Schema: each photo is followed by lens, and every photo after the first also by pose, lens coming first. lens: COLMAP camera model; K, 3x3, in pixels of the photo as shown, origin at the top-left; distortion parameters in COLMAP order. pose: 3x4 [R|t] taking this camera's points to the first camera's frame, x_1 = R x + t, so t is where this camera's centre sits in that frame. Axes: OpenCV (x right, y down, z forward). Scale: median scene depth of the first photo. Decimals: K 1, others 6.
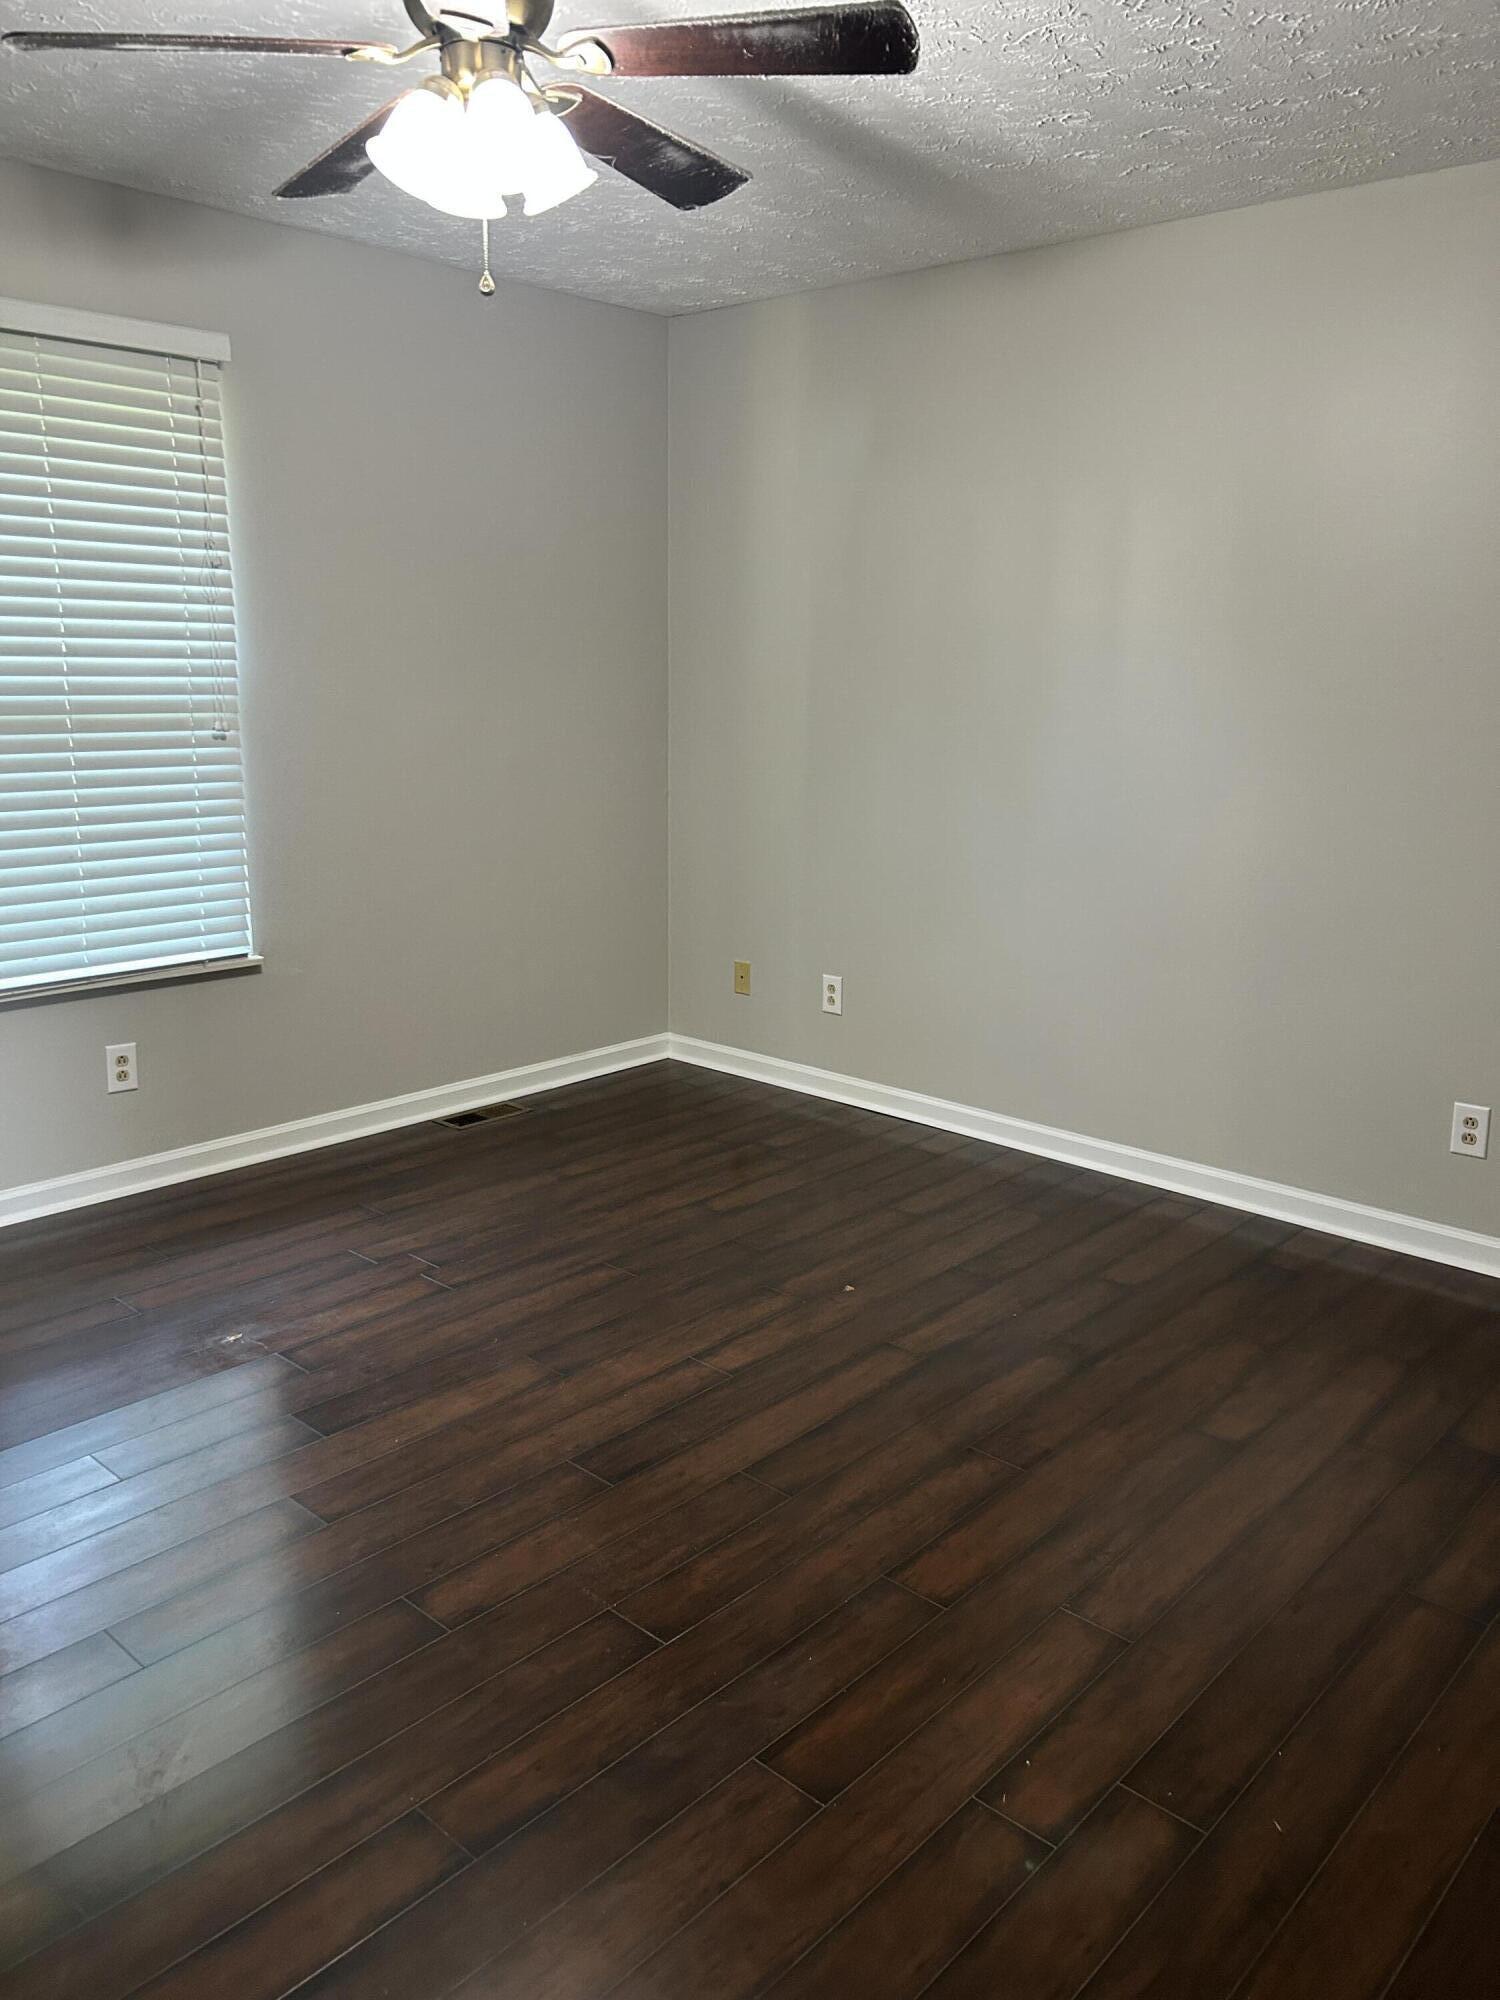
lens RADIAL K [[1508.1, 0, 749.2], [0, 1508.1, 1008.7], [0, 0, 1]] dist [-0.007046, -0.006375]
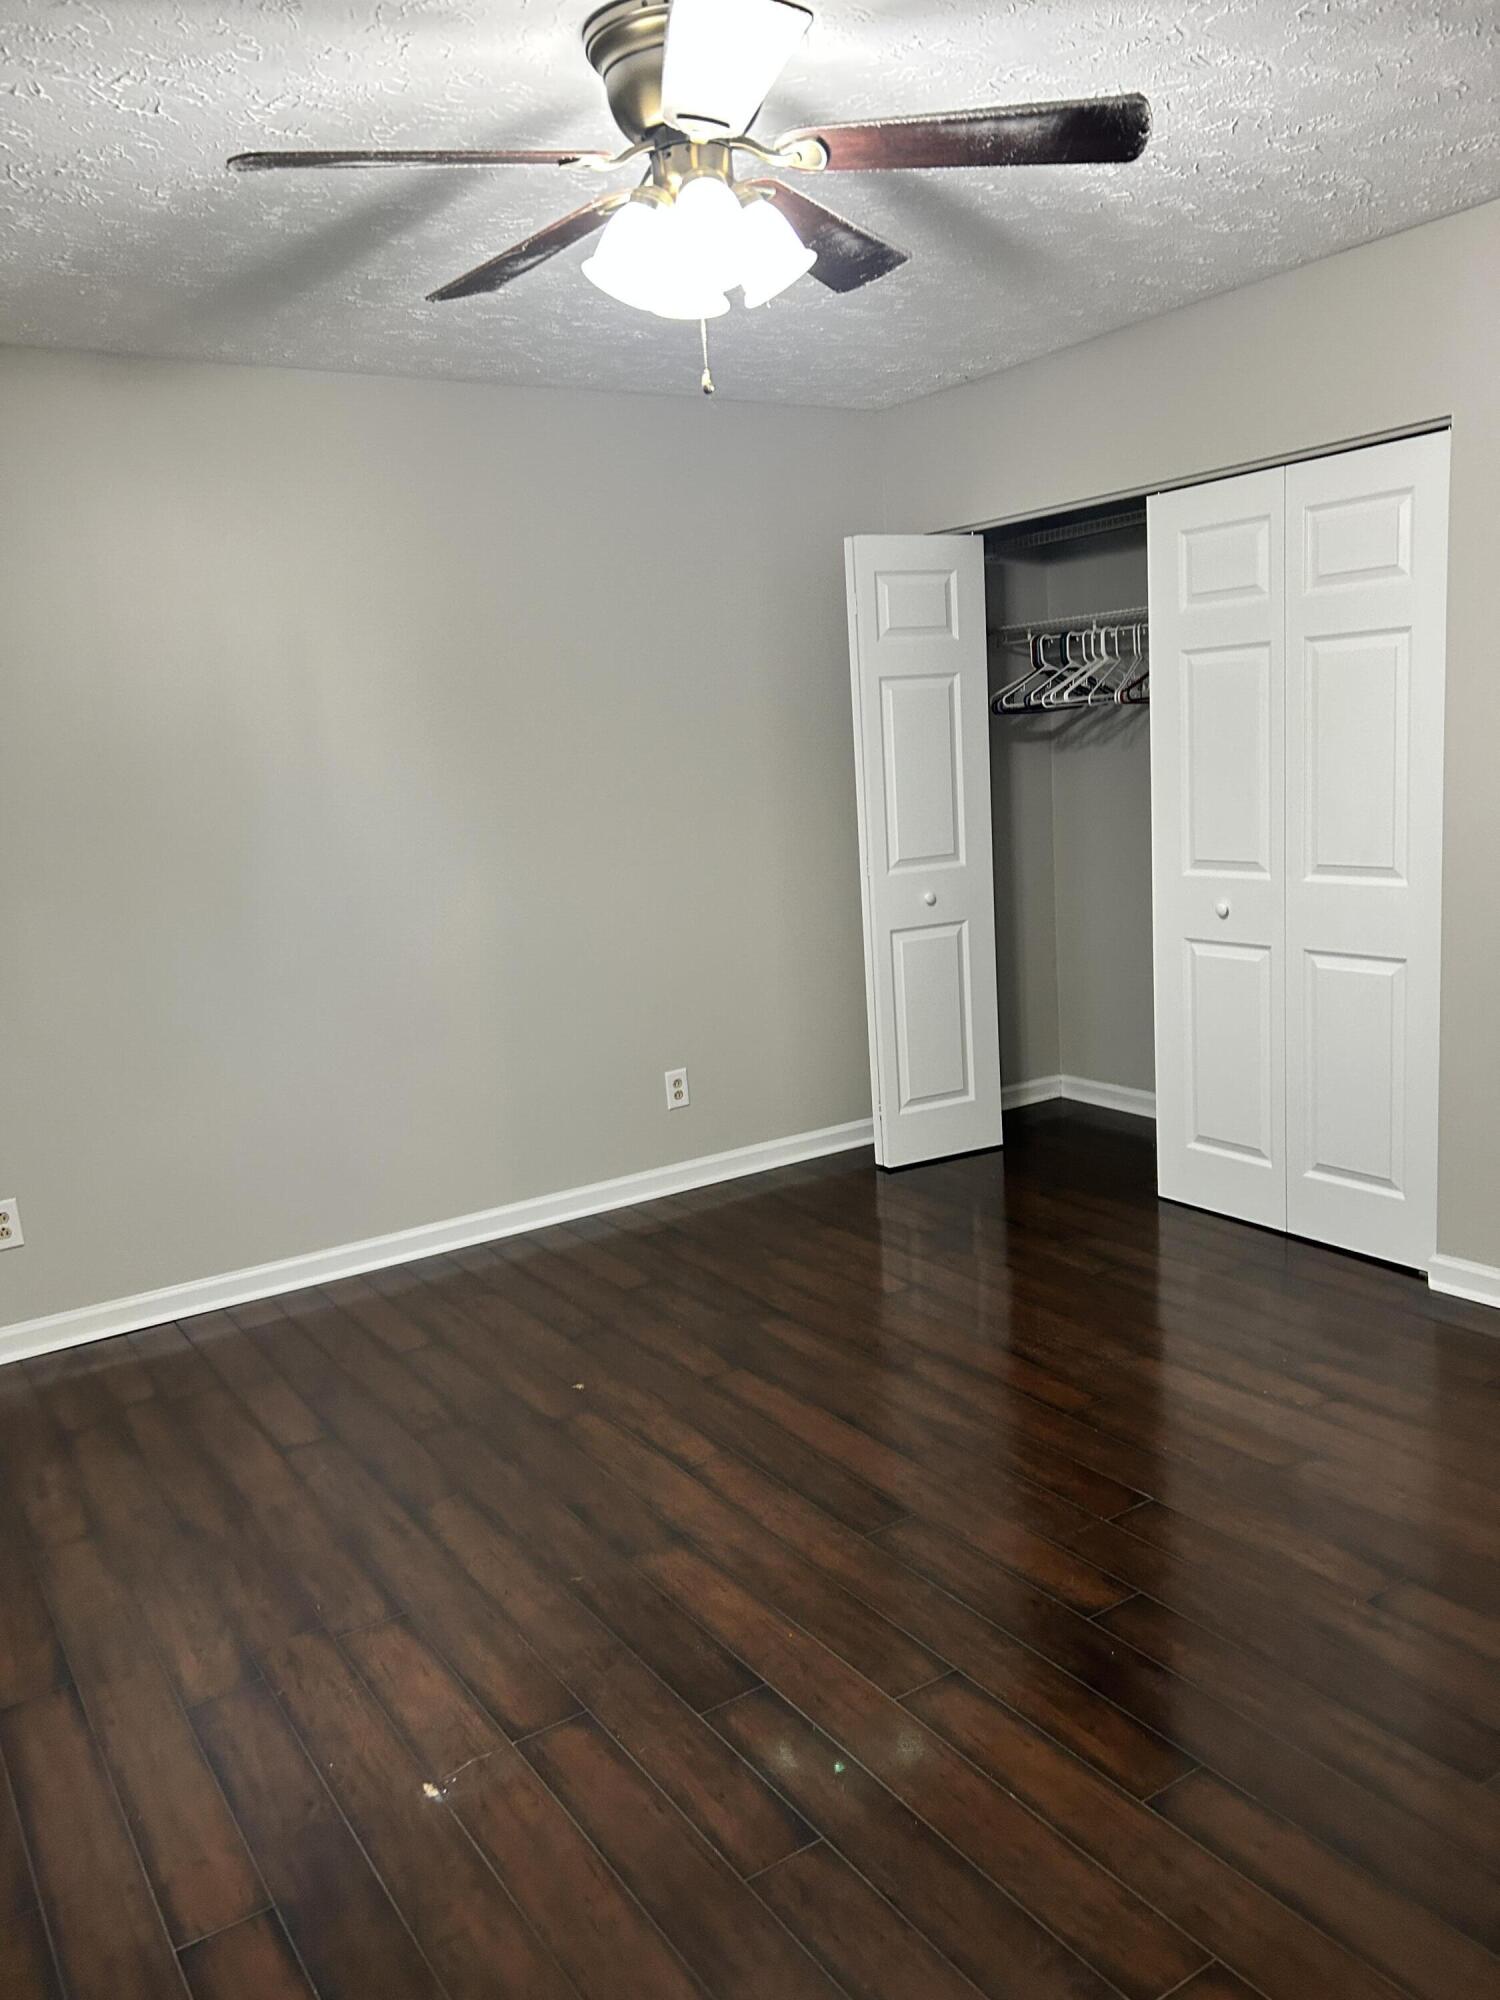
lens RADIAL K [[1508.1, 0, 747.1], [0, 1508.1, 994.9], [0, 0, 1]] dist [-0.007046, -0.006375]
pose [[0.252344, -0.195275, 0.947729, -0.796157], [0.300906, 0.946701, 0.114943, -0.139994], [-0.919662, 0.256173, 0.297653, 0.530069]]
